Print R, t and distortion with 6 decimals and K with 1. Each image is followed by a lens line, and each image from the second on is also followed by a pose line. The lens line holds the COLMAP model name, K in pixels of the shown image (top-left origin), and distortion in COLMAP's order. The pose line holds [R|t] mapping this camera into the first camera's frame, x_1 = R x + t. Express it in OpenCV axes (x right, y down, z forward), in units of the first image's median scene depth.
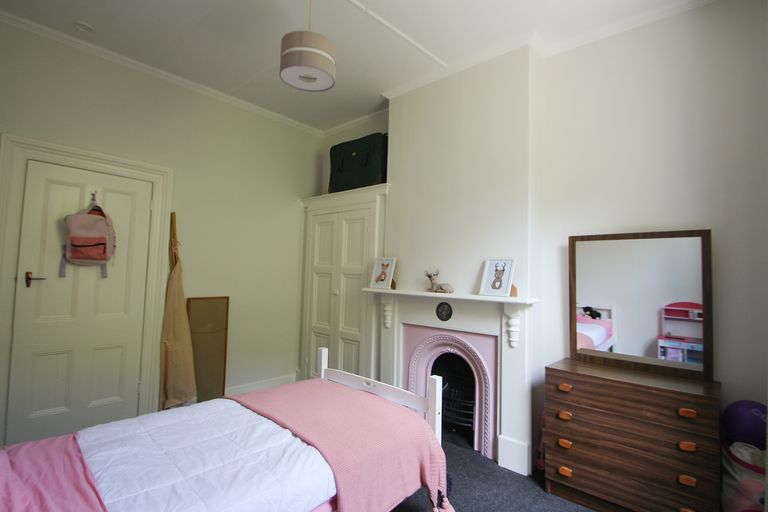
lens RADIAL K [[378.3, 0, 384.0], [0, 378.3, 256.0], [0, 0, 1]] dist [-0.001539, 0.000282]
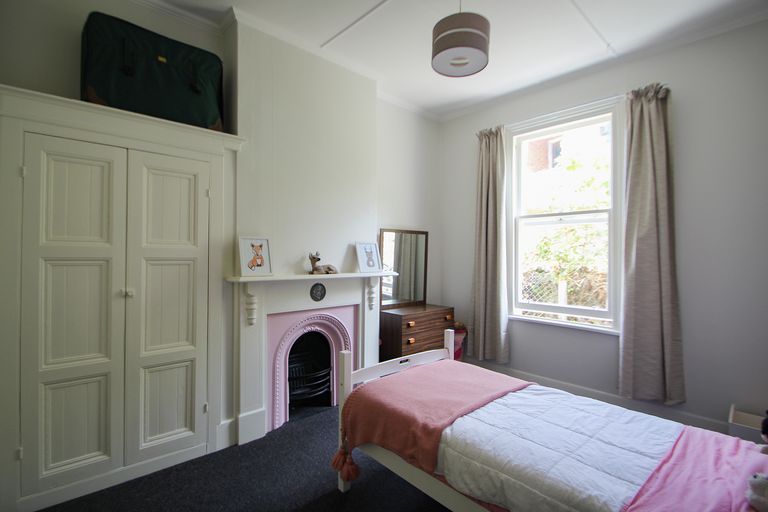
lens RADIAL K [[357.3, 0, 384.0], [0, 357.3, 256.0], [0, 0, 1]] dist [-0.010502, -0.000217]
pose [[0.094651, -0.028338, 0.995107, -0.785502], [-0.048225, 0.998291, 0.033016, 0.008521], [-0.994342, -0.051114, 0.093123, 0.740763]]
